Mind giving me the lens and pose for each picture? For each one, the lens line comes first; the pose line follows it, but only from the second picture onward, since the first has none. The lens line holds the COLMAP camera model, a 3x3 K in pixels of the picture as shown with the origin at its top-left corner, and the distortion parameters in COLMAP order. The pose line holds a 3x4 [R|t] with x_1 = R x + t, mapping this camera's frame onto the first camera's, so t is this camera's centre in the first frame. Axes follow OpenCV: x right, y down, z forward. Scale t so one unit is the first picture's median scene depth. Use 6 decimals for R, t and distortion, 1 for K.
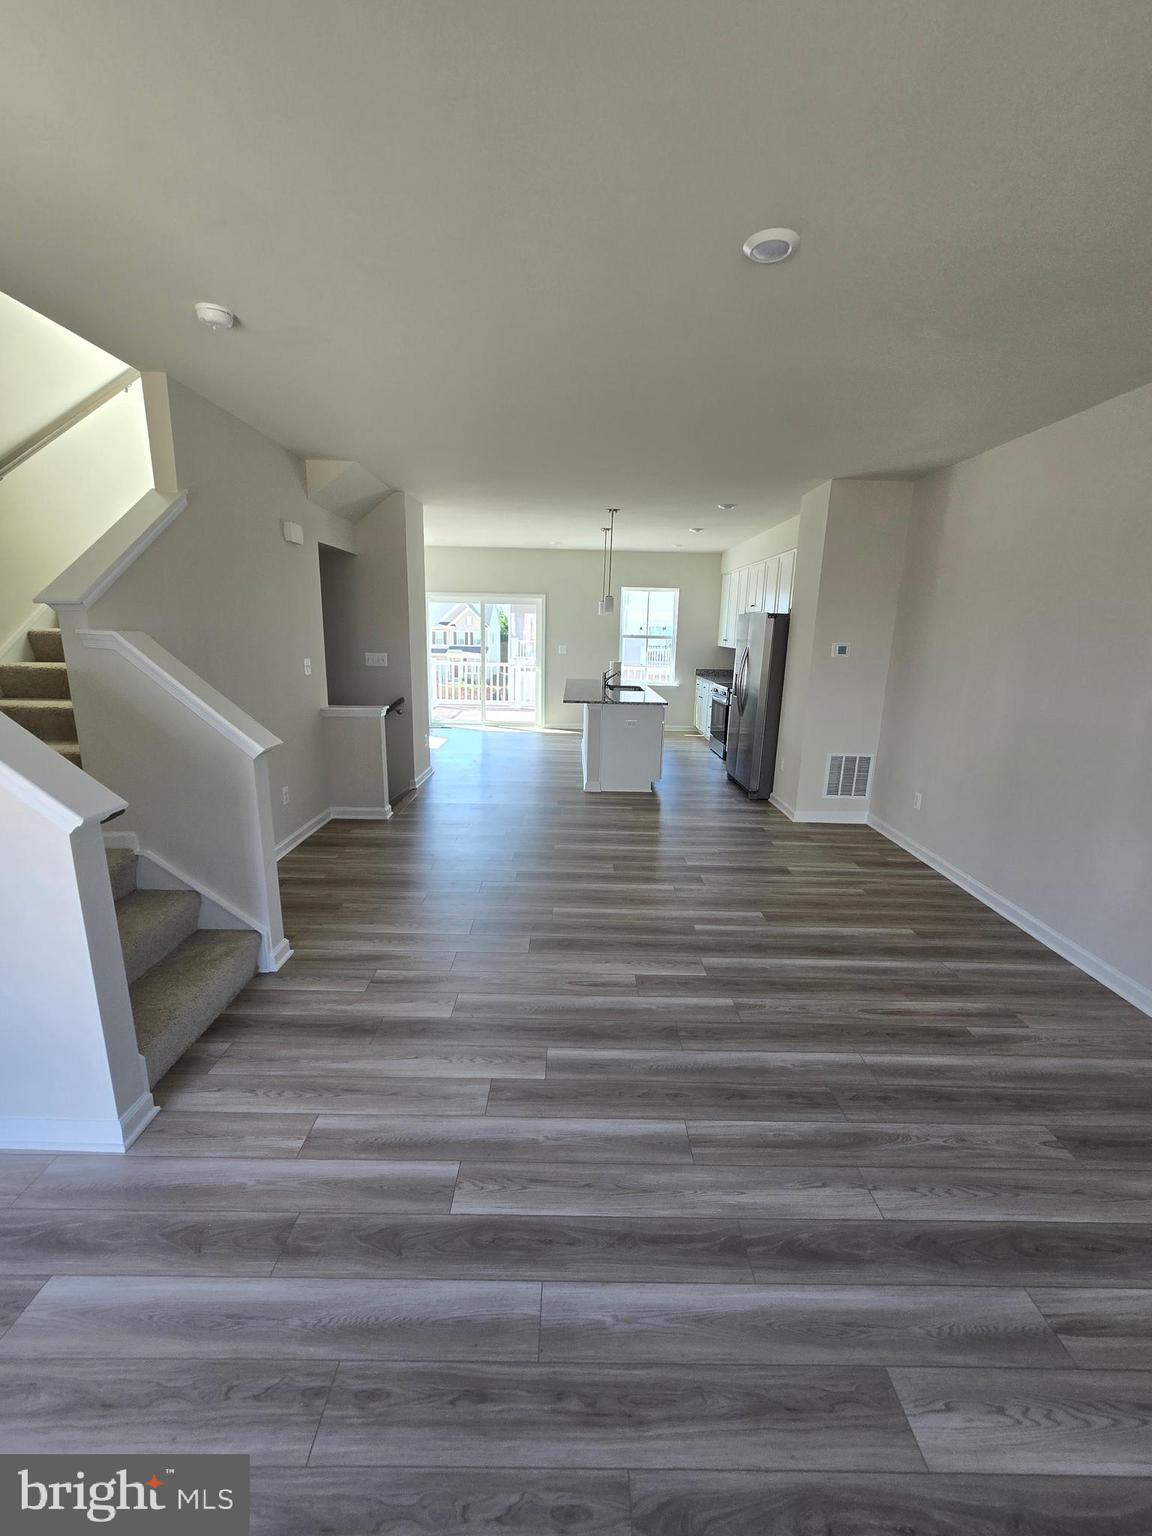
lens RADIAL K [[626.9, 0, 581.5], [0, 626.9, 769.9], [0, 0, 1]] dist [-0.000355, 0.000290]
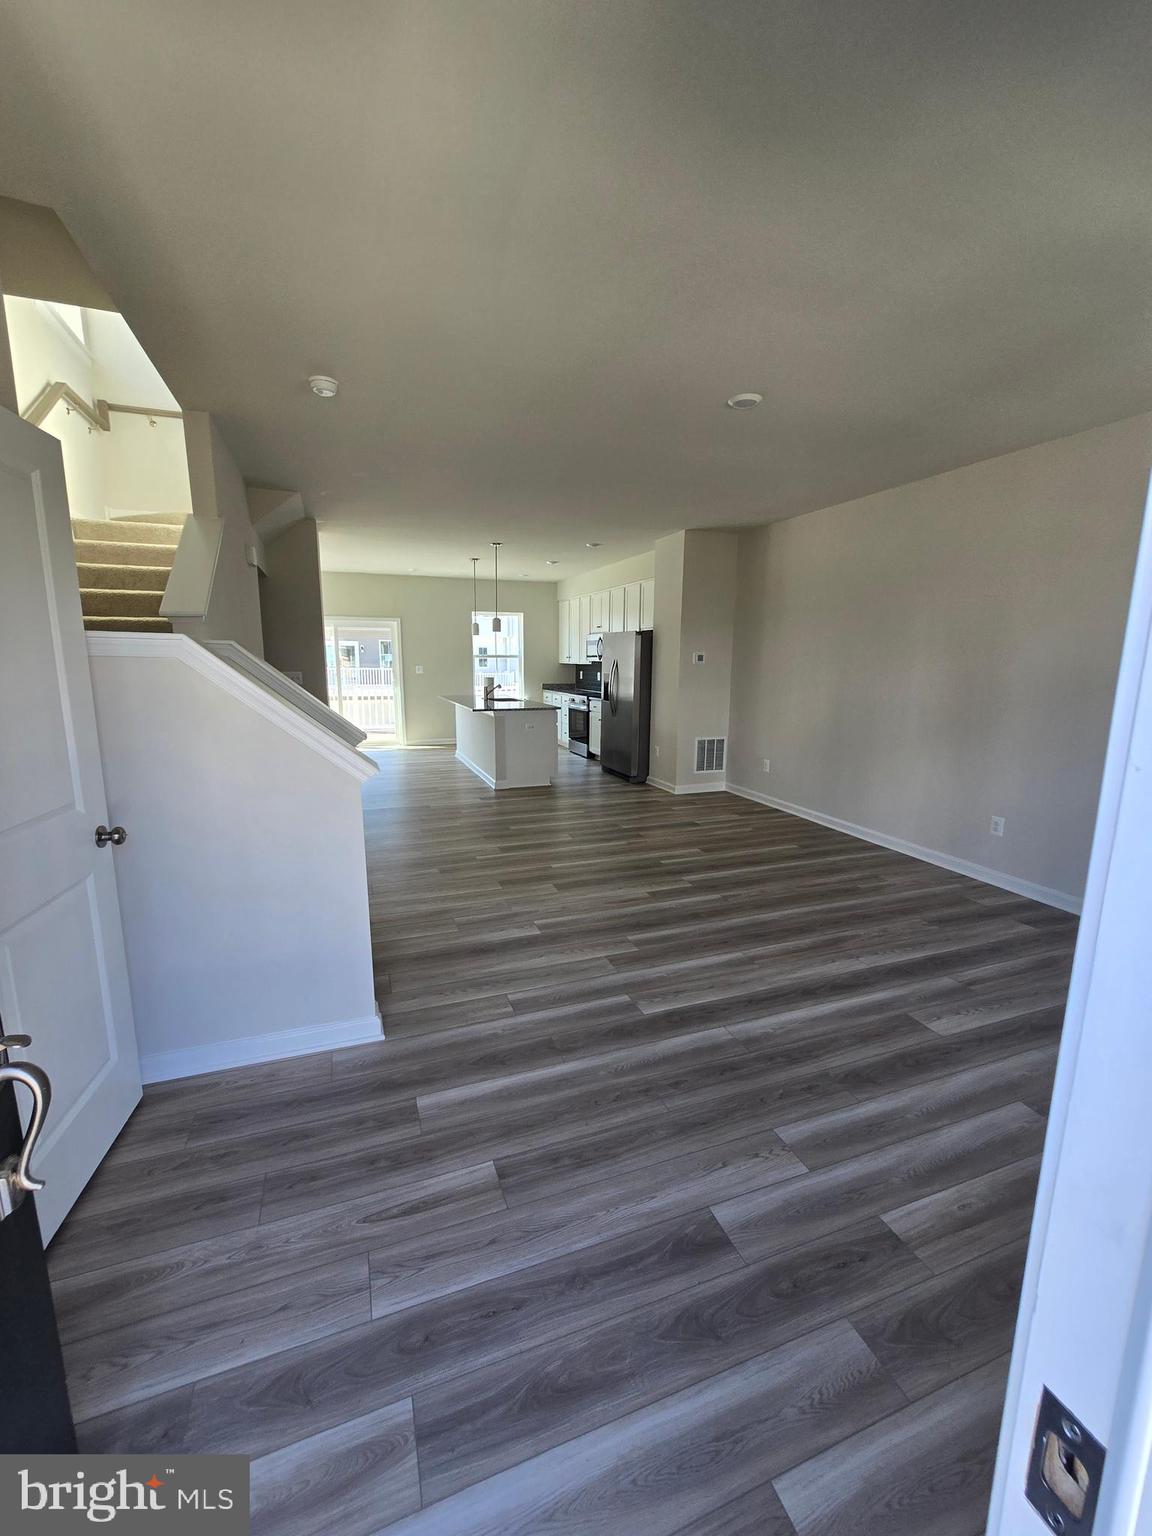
lens RADIAL K [[626.9, 0, 575.0], [0, 626.9, 768.6], [0, 0, 1]] dist [-0.000355, 0.000290]
pose [[0.940840, -0.078910, 0.329536, -0.456443], [0.093124, 0.995273, -0.027548, 0.082560], [-0.325805, 0.056606, 0.943741, -0.221770]]
